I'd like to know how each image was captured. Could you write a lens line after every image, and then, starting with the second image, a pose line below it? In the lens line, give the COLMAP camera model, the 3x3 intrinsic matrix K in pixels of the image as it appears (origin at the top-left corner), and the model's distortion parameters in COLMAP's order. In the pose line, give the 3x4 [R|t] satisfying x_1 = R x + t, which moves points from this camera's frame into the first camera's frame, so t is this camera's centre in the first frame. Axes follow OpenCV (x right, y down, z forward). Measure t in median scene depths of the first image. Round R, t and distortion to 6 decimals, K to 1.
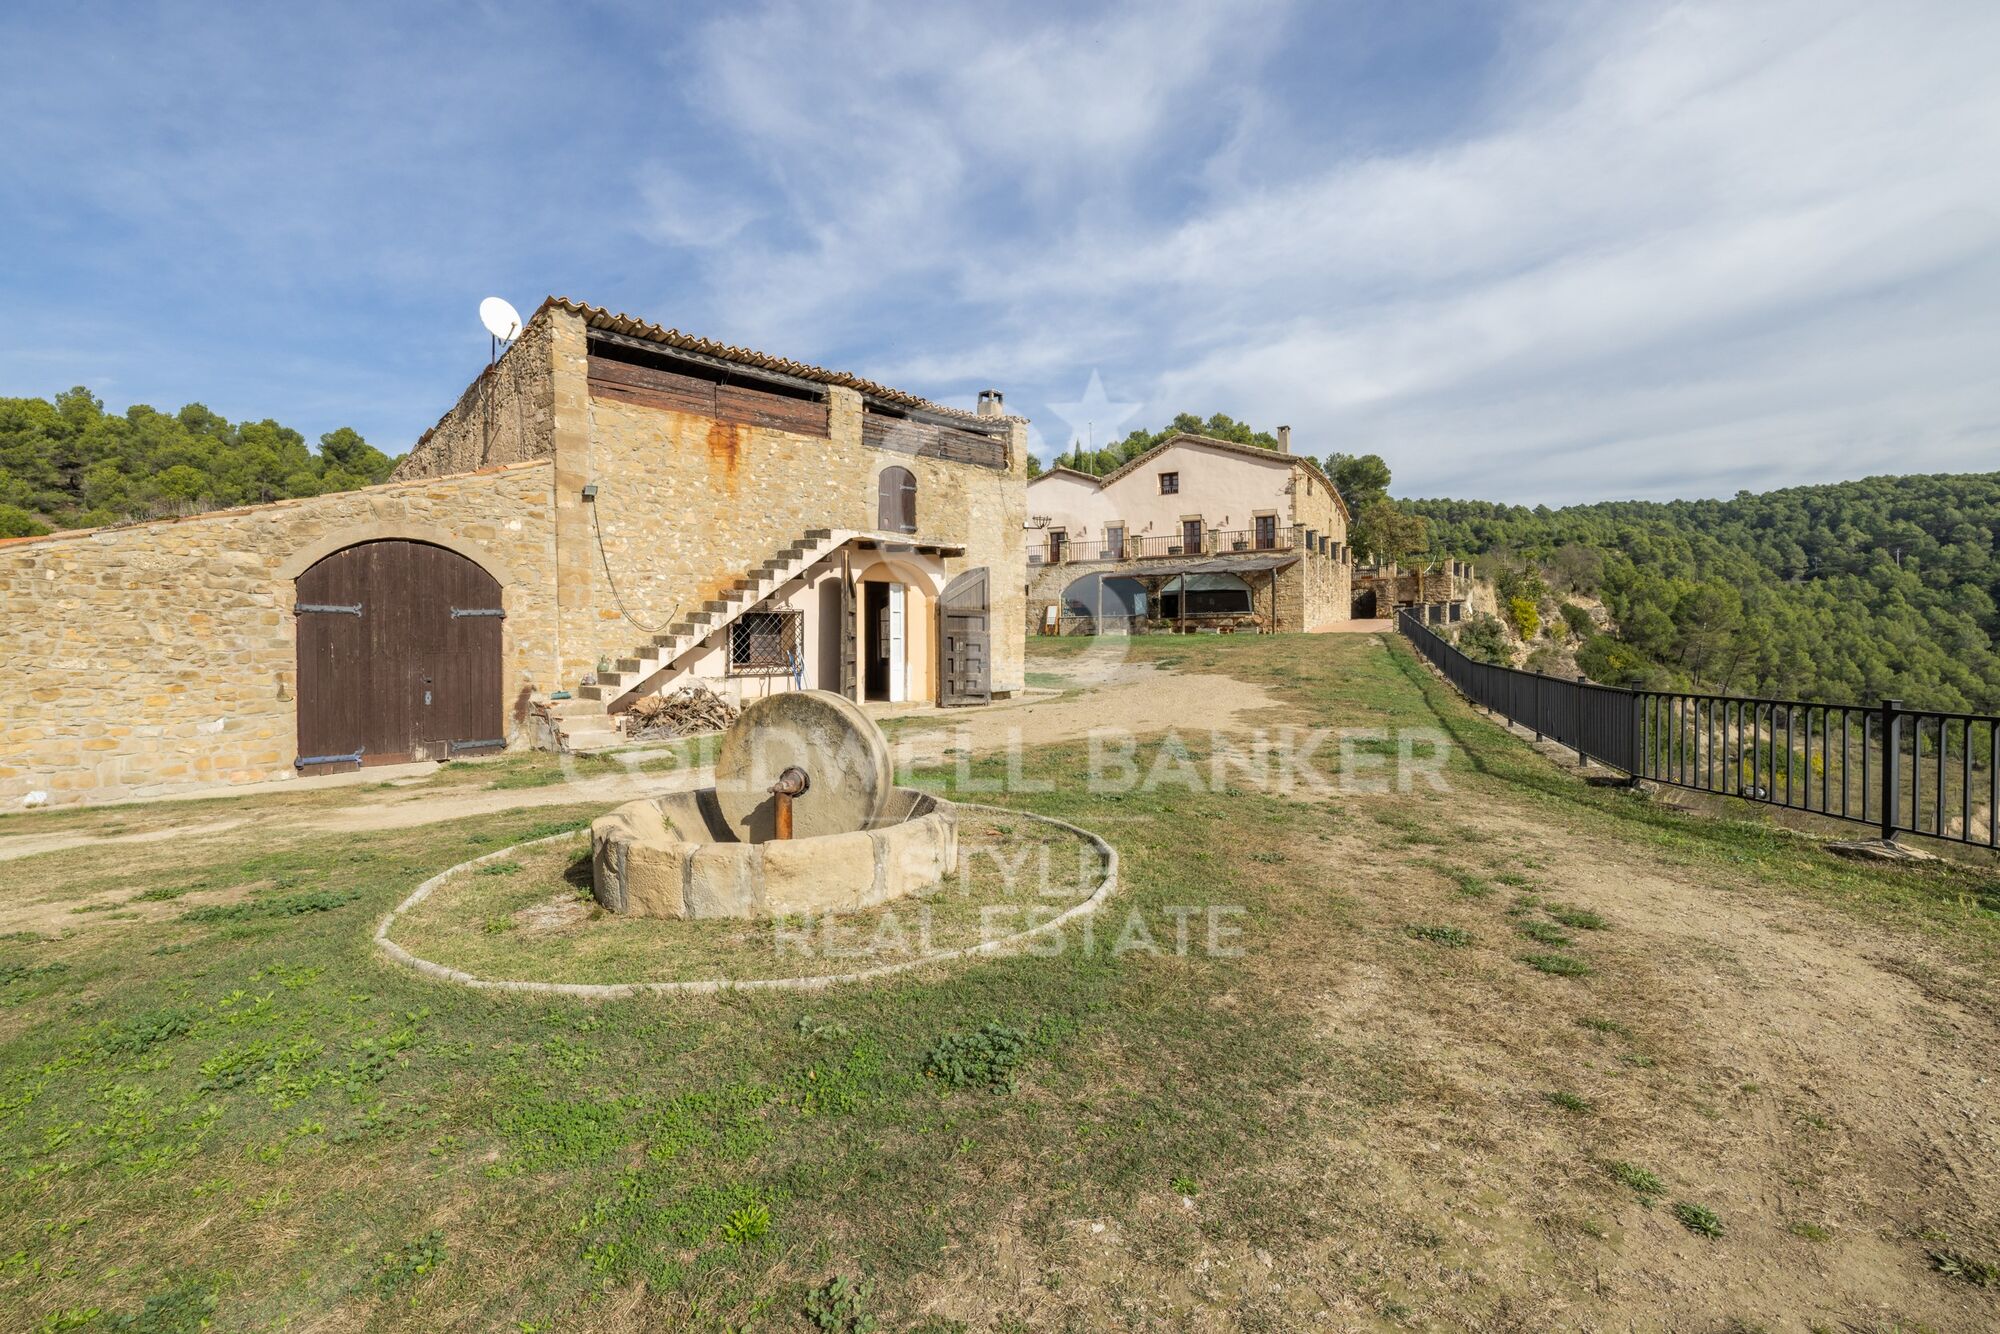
lens RADIAL K [[882.9, 0, 989.0], [0, 882.9, 644.0], [0, 0, 1]] dist [0.003035, 0.000063]
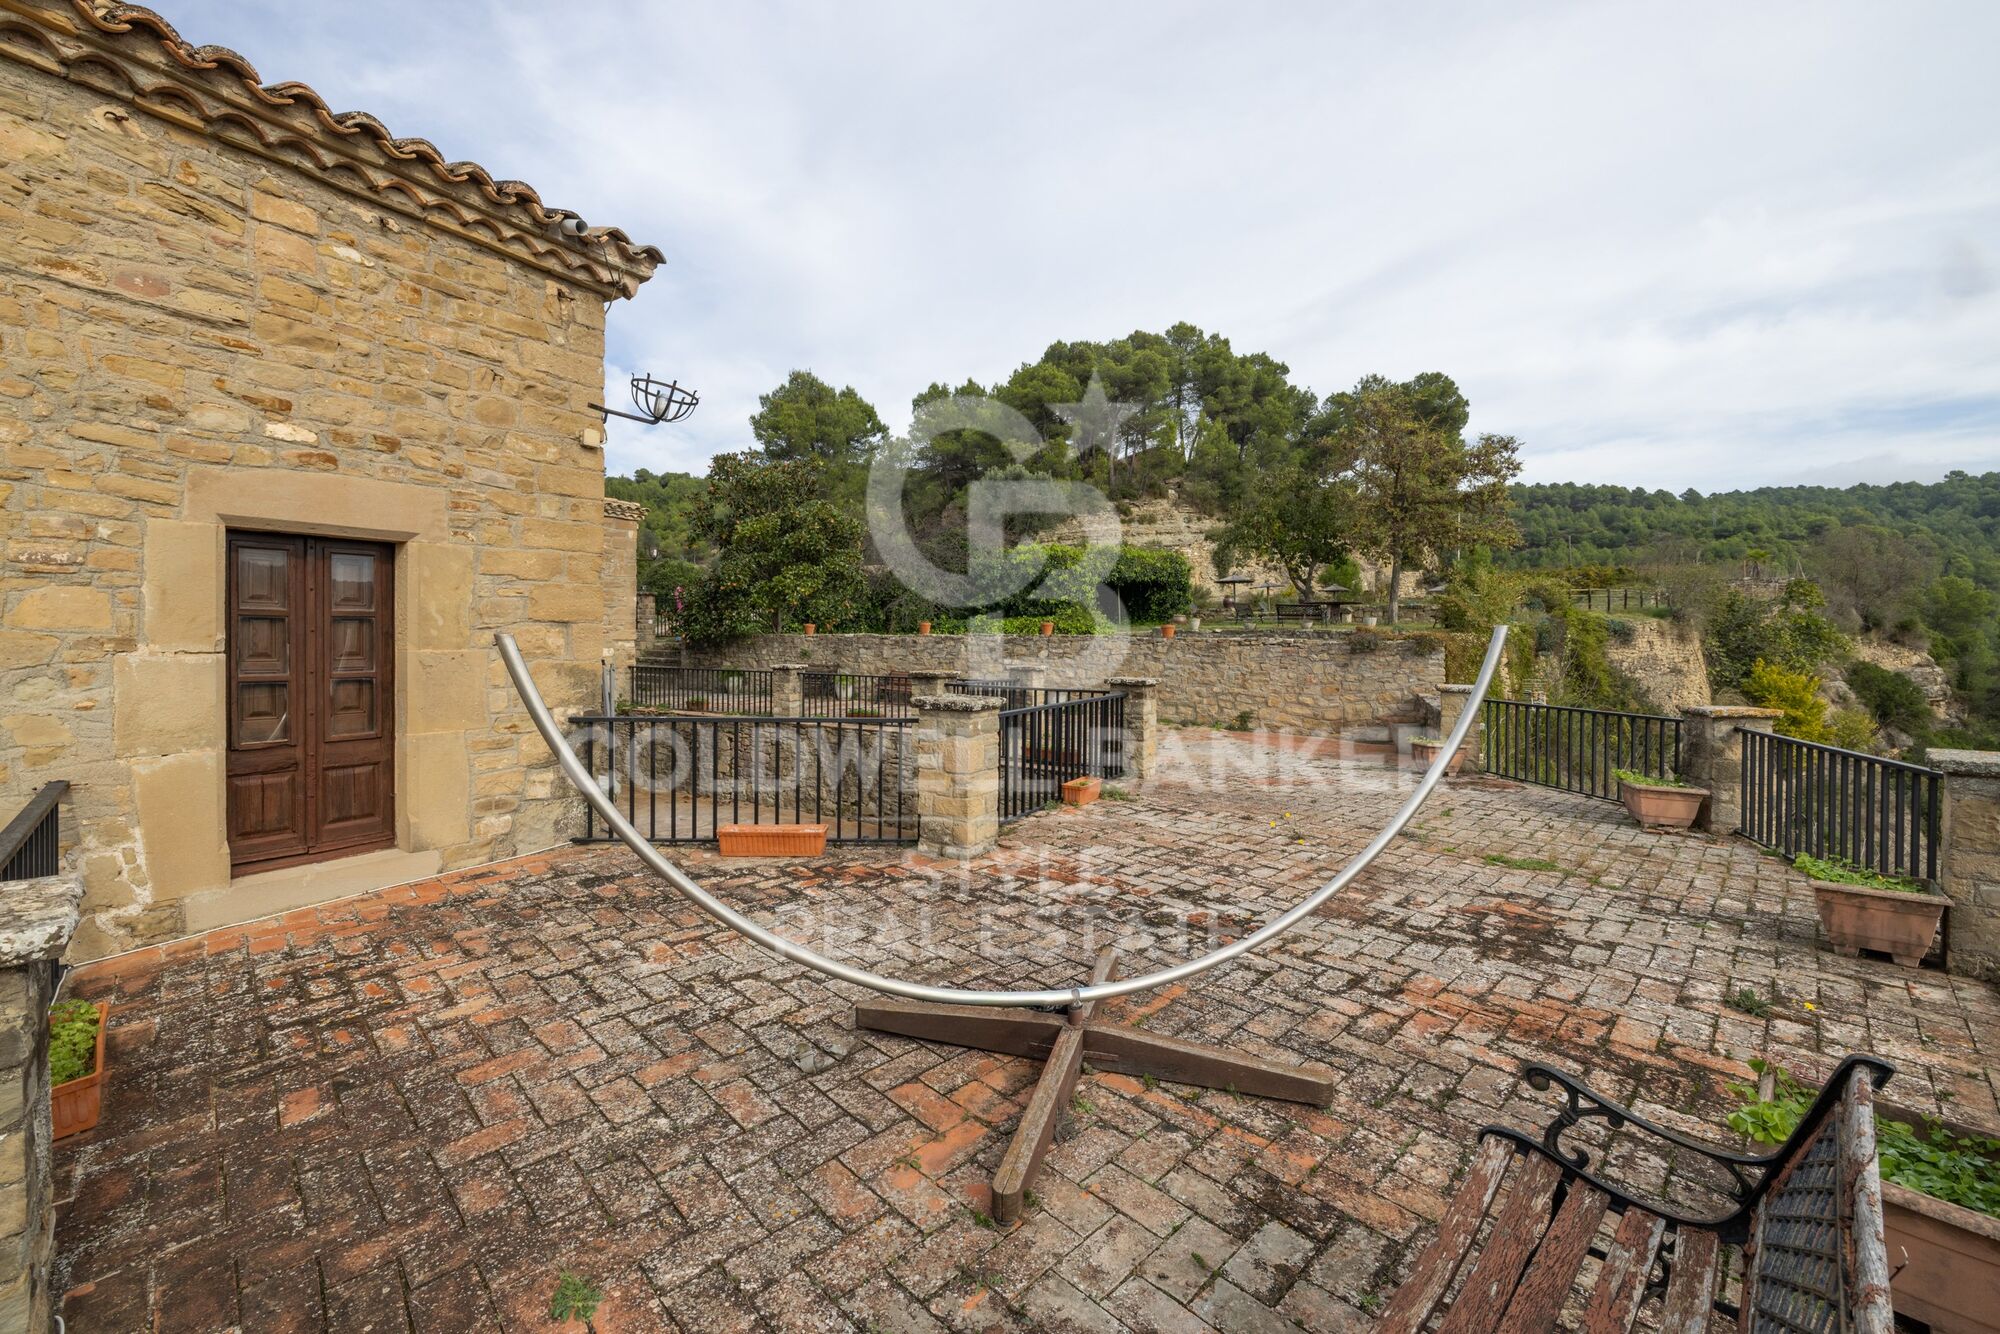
lens RADIAL K [[833.5, 0, 998.0], [0, 833.5, 642.4], [0, 0, 1]] dist [0.001207, 0.000117]
pose [[0.992794, 0.014462, -0.118954, 0.688128], [-0.012953, 0.999826, 0.013443, -0.142832], [0.119128, -0.011805, 0.992809, 1.350317]]
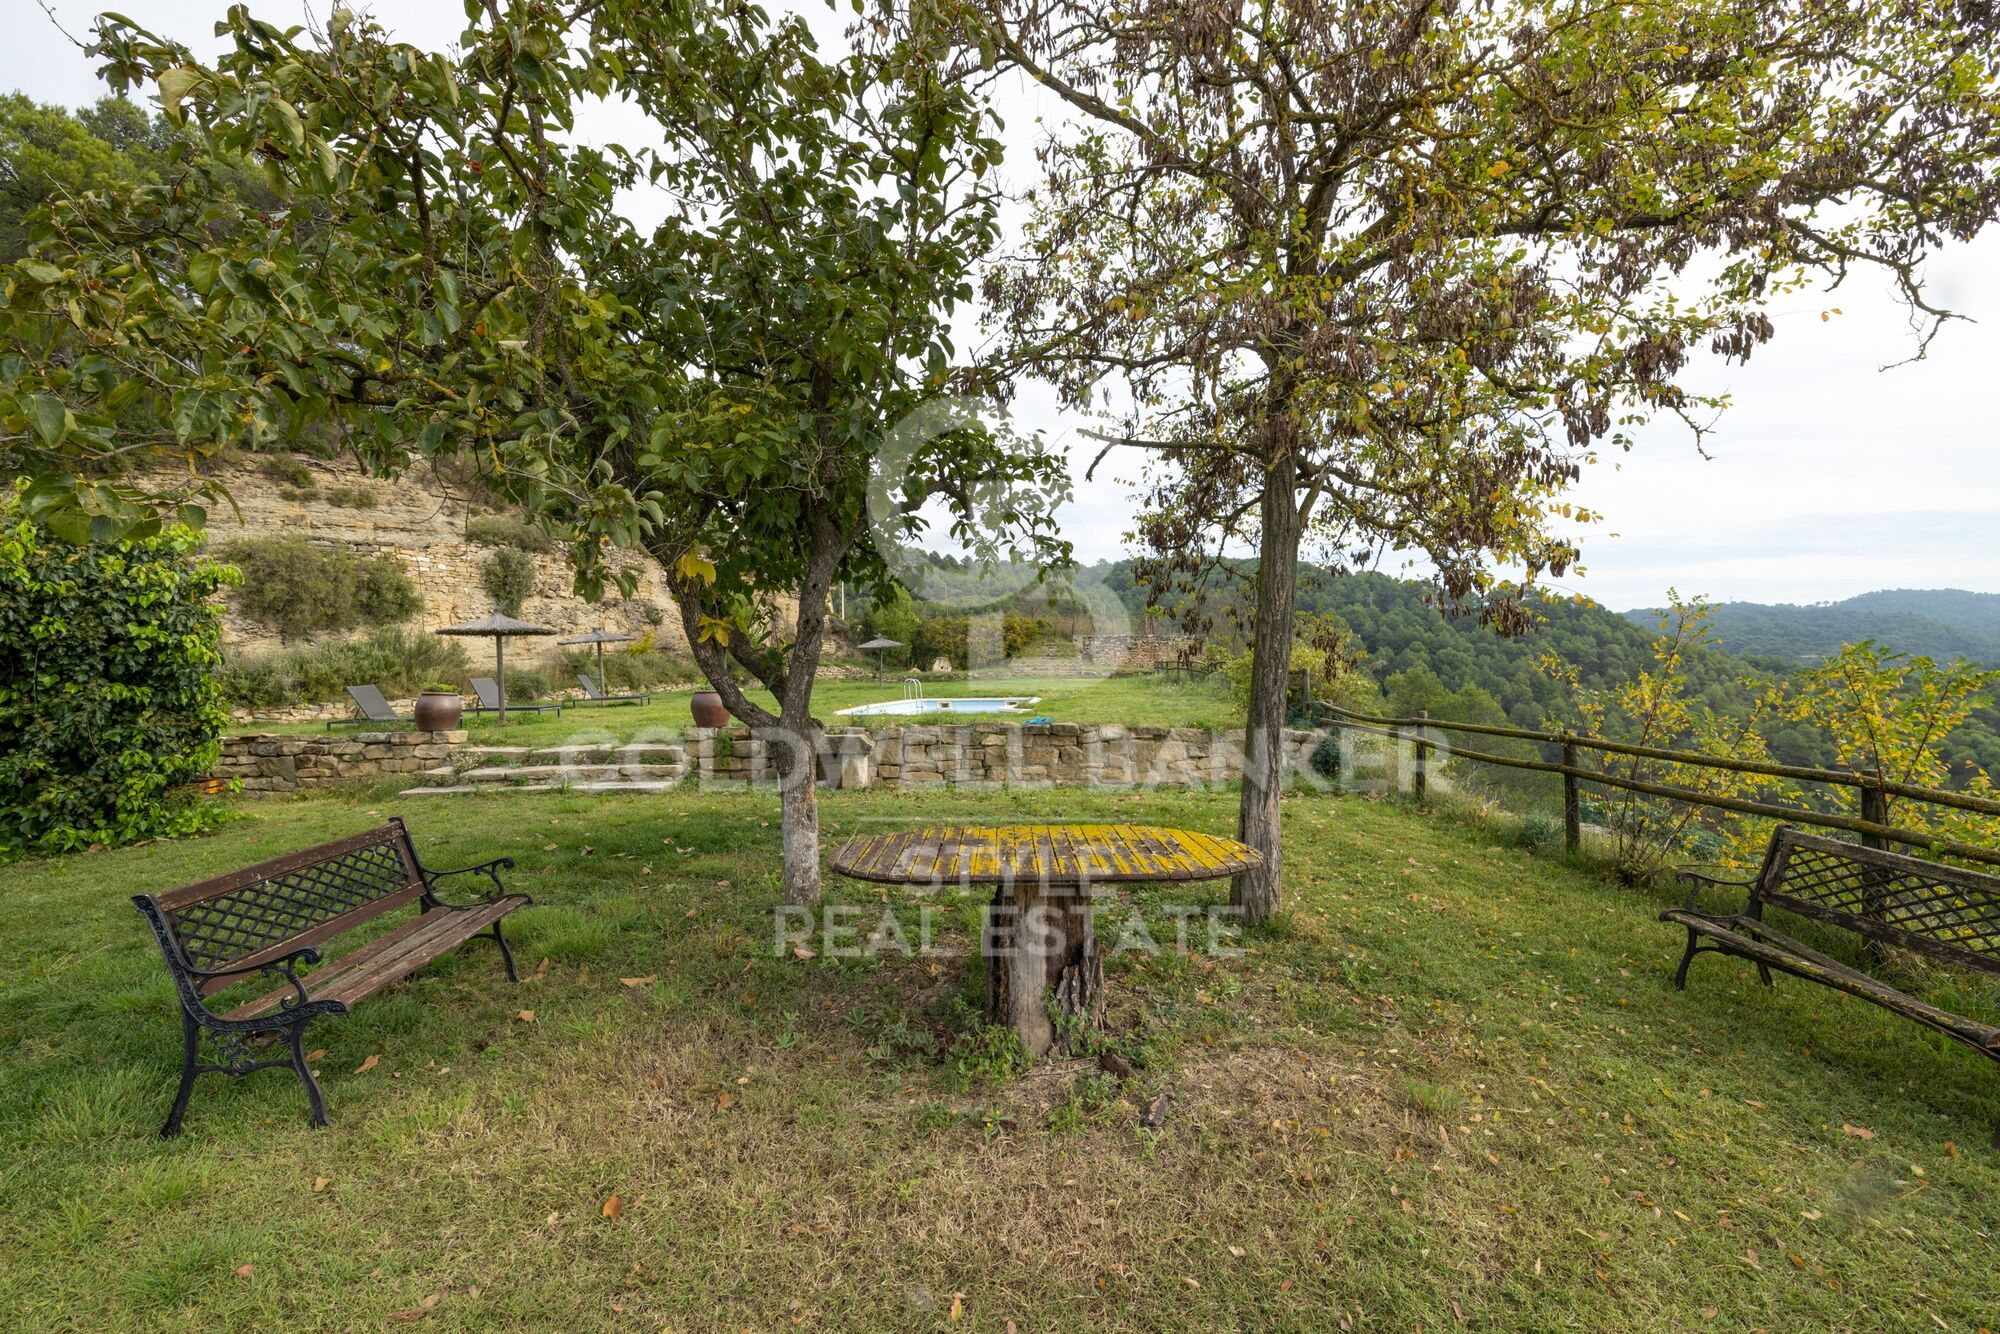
lens RADIAL K [[825.5, 0, 1000.0], [0, 825.5, 667.0], [0, 0, 1]] dist [0.001919, 0.000151]
pose [[0.808269, 0.000289, 0.588813, 0.813206], [0.005782, 0.999948, -0.008428, -0.186061], [-0.588785, 0.010217, 0.808225, 1.945788]]
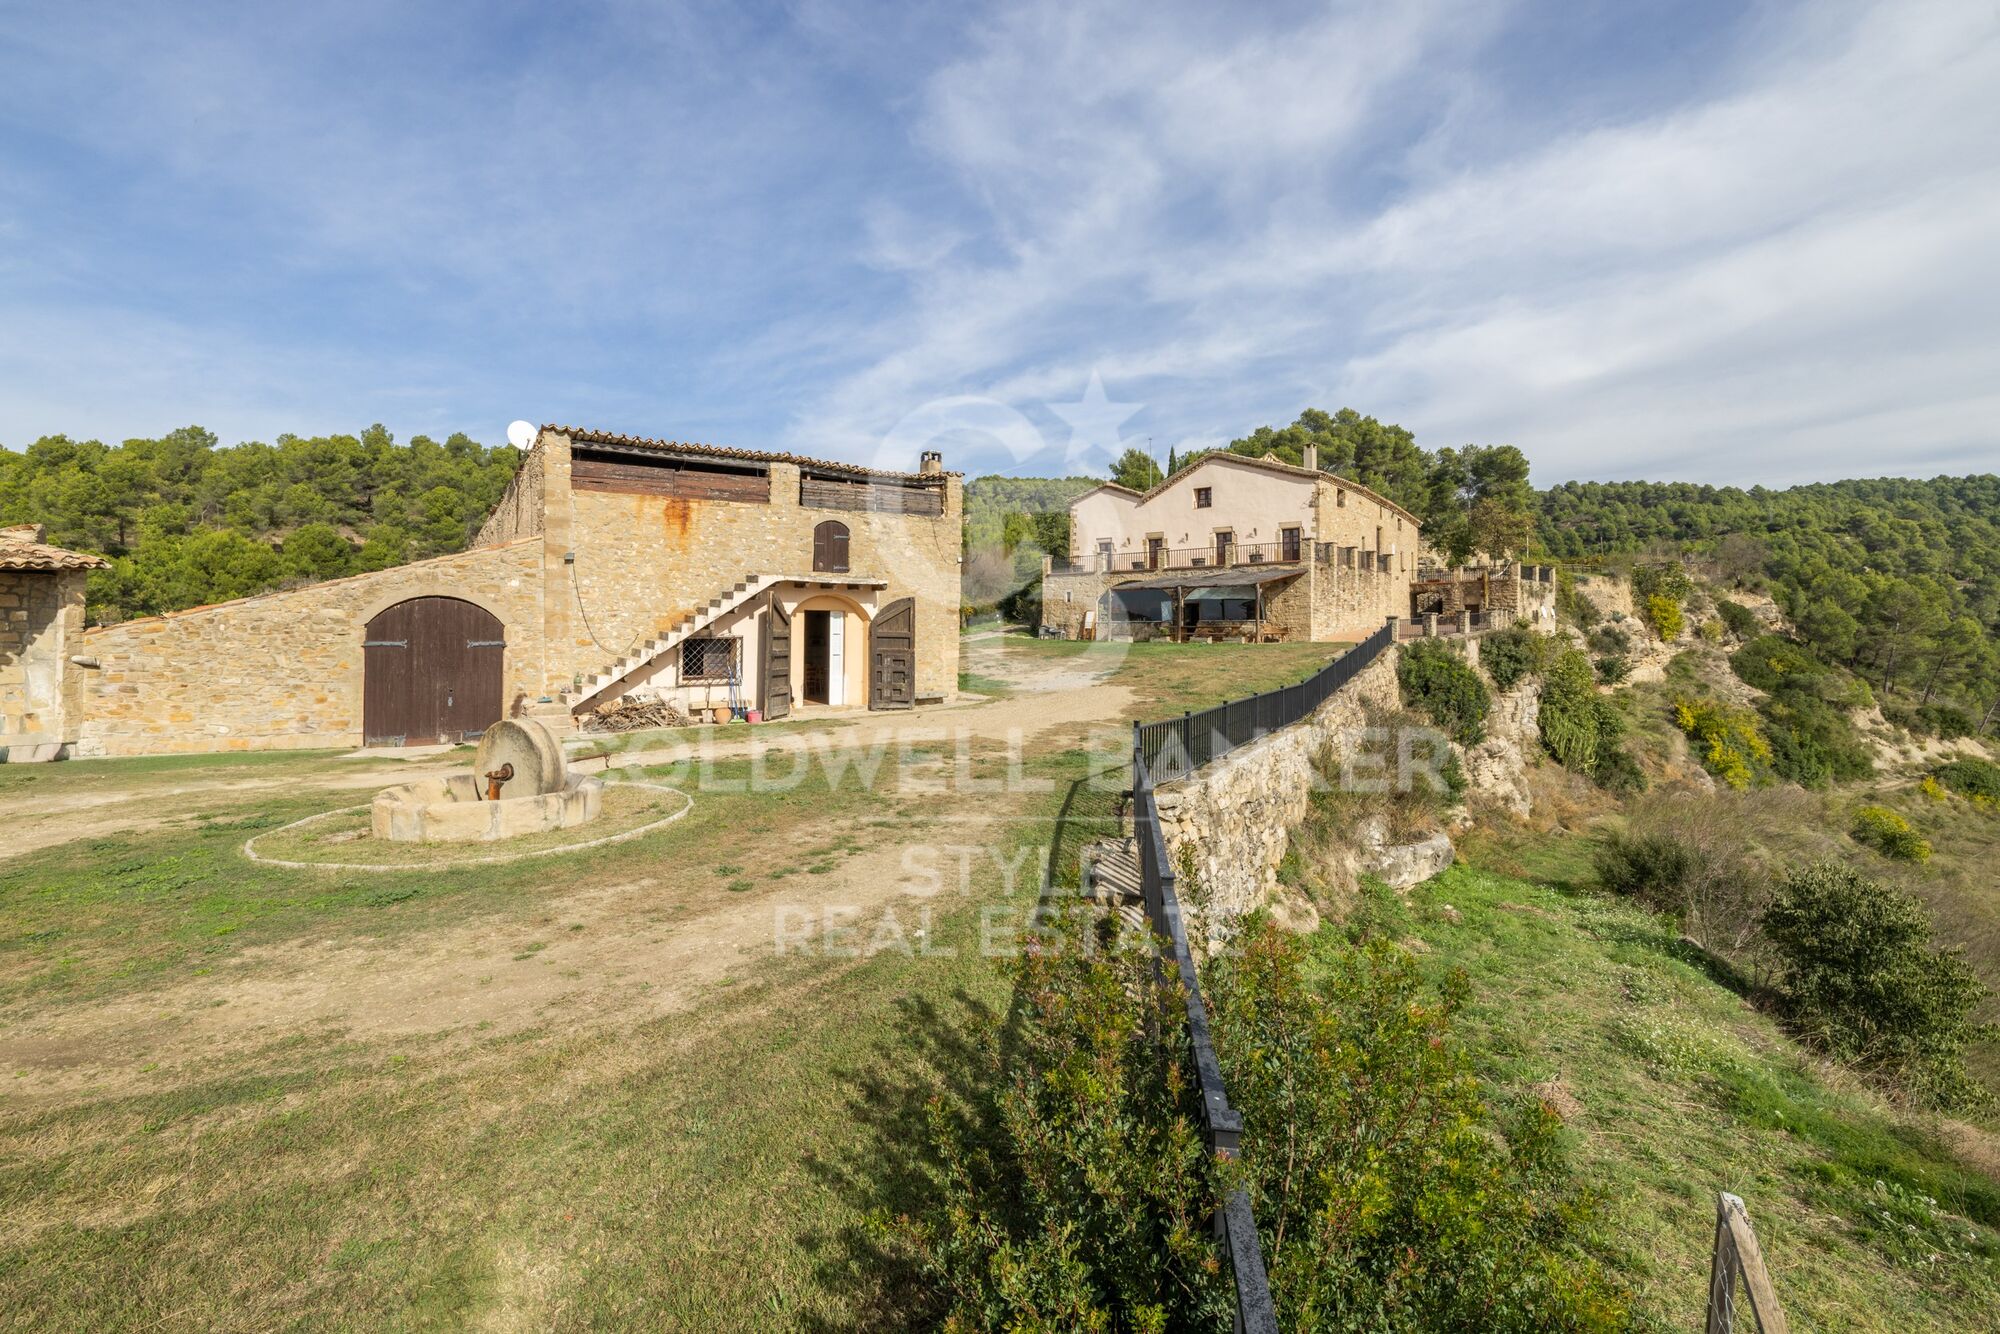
lens RADIAL K [[857.6, 0, 989.9], [0, 857.6, 608.8], [0, 0, 1]] dist [0.000970, -0.000048]
pose [[0.982442, 0.005030, -0.186499, 0.158698], [-0.009735, 0.999657, -0.024319, -0.020697], [0.186313, 0.025708, 0.982154, -0.077159]]
